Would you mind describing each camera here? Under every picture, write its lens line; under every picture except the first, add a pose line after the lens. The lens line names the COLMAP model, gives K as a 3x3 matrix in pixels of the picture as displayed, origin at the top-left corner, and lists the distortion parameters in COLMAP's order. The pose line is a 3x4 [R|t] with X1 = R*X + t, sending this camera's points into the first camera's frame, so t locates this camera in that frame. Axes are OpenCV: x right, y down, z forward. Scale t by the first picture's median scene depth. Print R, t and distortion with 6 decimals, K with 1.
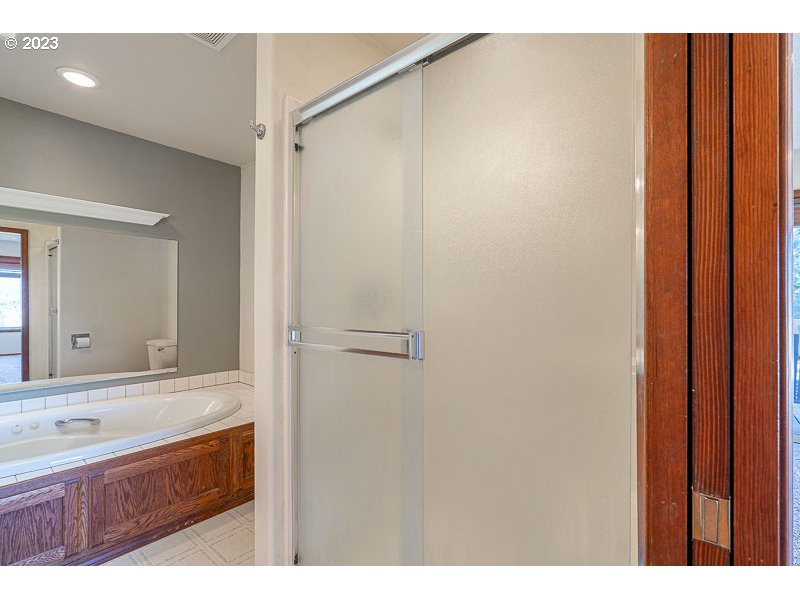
lens RADIAL K [[372.1, 0, 405.6], [0, 372.1, 299.1], [0, 0, 1]] dist [-0.000809, -0.000014]
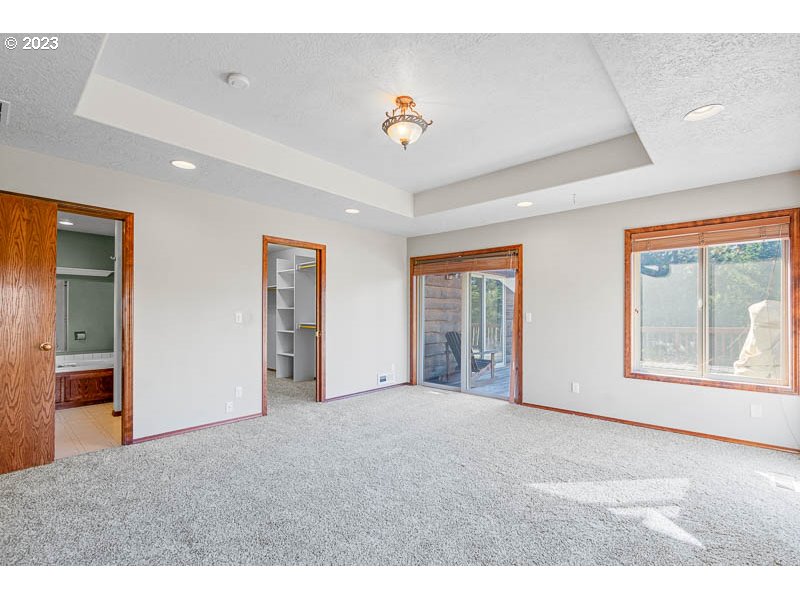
lens RADIAL K [[372.1, 0, 405.6], [0, 372.1, 299.1], [0, 0, 1]] dist [-0.000809, -0.000014]
pose [[0.998806, -0.011867, -0.047385, 1.615360], [0.011096, 0.999802, -0.016498, -0.025687], [0.047571, 0.015953, 0.998740, -1.467792]]
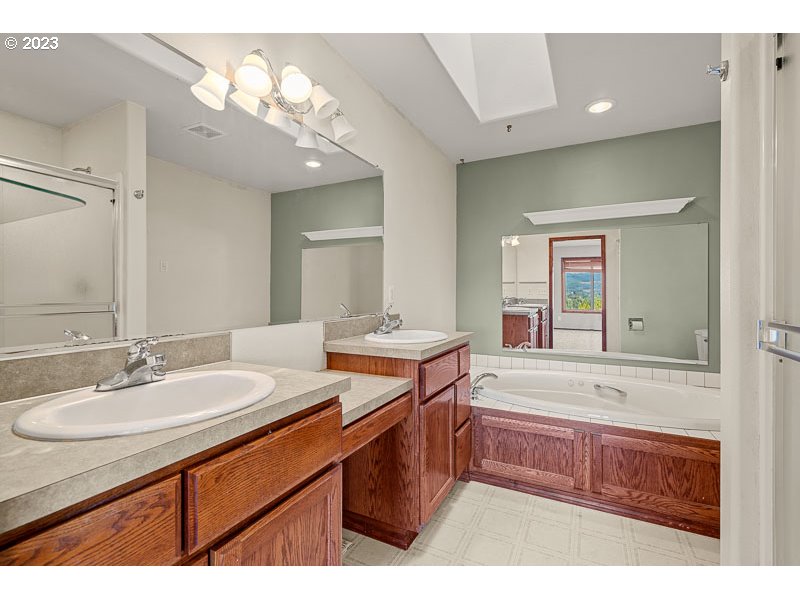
lens RADIAL K [[363.0, 0, 410.4], [0, 363.0, 290.7], [0, 0, 1]] dist [0.000072, -0.000129]
pose [[0.225997, -0.005090, -0.974115, 0.156697], [0.013455, 0.999907, -0.002103, 0.003674], [0.974035, -0.012632, 0.226044, 0.137591]]
